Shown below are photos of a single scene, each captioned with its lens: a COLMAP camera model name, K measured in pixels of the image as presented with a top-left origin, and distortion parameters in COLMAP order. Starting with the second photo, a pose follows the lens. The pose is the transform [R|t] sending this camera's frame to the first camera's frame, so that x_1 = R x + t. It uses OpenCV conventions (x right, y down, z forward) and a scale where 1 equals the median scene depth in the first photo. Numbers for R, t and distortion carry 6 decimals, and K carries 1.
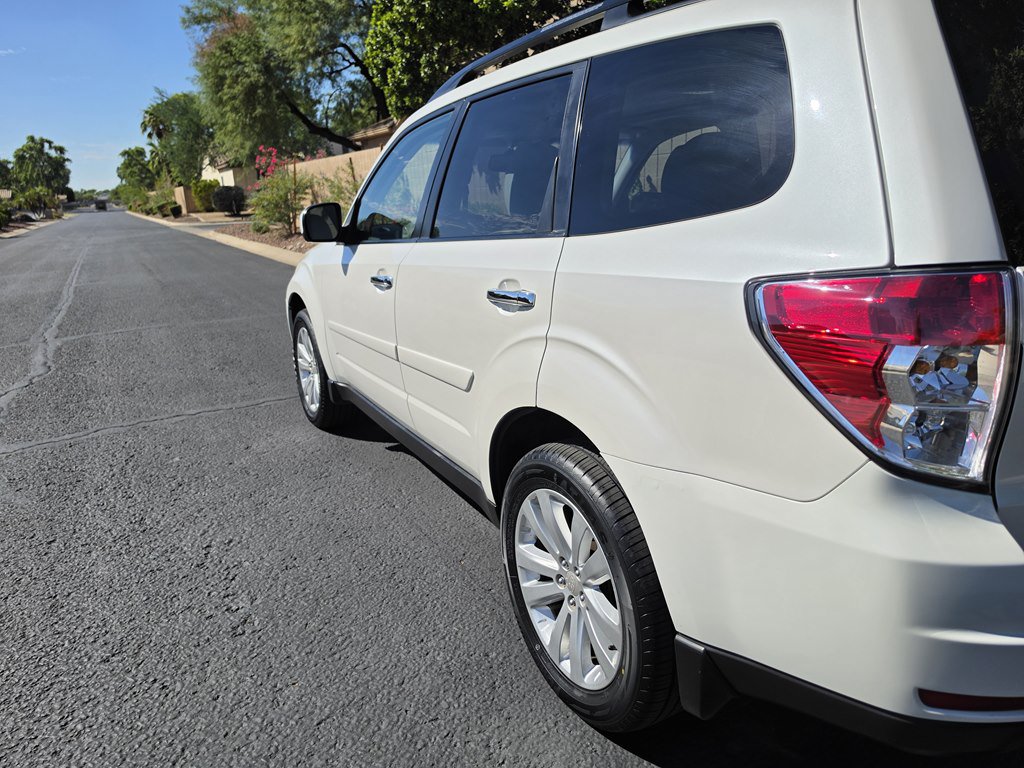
lens RADIAL K [[728.8, 0, 490.6], [0, 728.8, 379.2], [0, 0, 1]] dist [0.137967, -0.248364]
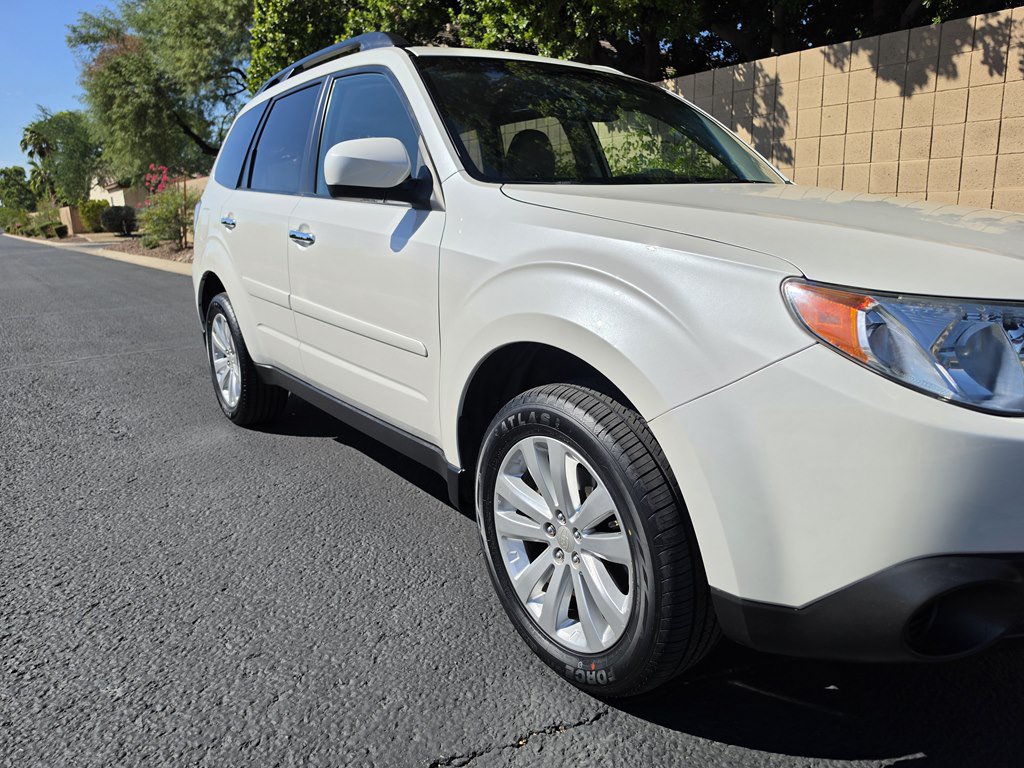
lens RADIAL K [[761.4, 0, 512.0], [0, 761.4, 384.0], [0, 0, 1]] dist [-0.001453, 0.001511]
pose [[0.990622, -0.017341, 0.135524, 0.035800], [0.022357, 0.999117, -0.035577, 0.037186], [-0.134788, 0.038274, 0.990135, -0.095313]]
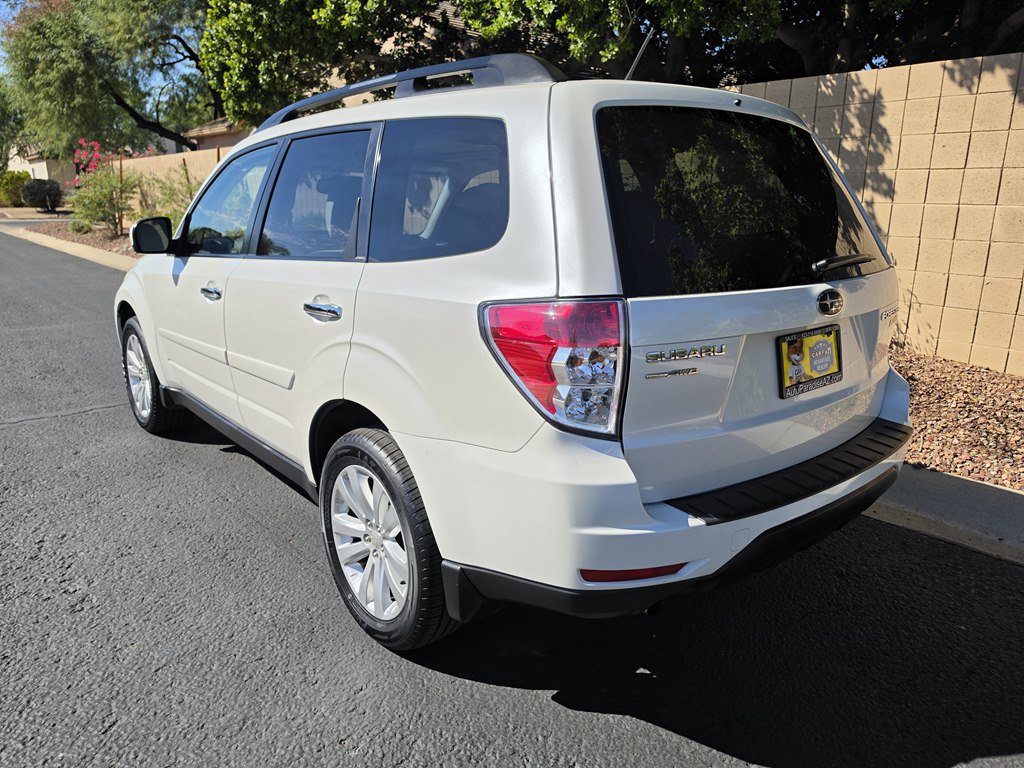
lens RADIAL K [[743.9, 0, 515.7], [0, 743.9, 384.0], [0, 0, 1]] dist [0.049039, -0.059020]
pose [[0.975017, -0.012162, 0.221796, 0.006569], [0.013661, 0.999893, -0.005225, 0.002322], [-0.221708, 0.008124, 0.975079, -0.029106]]
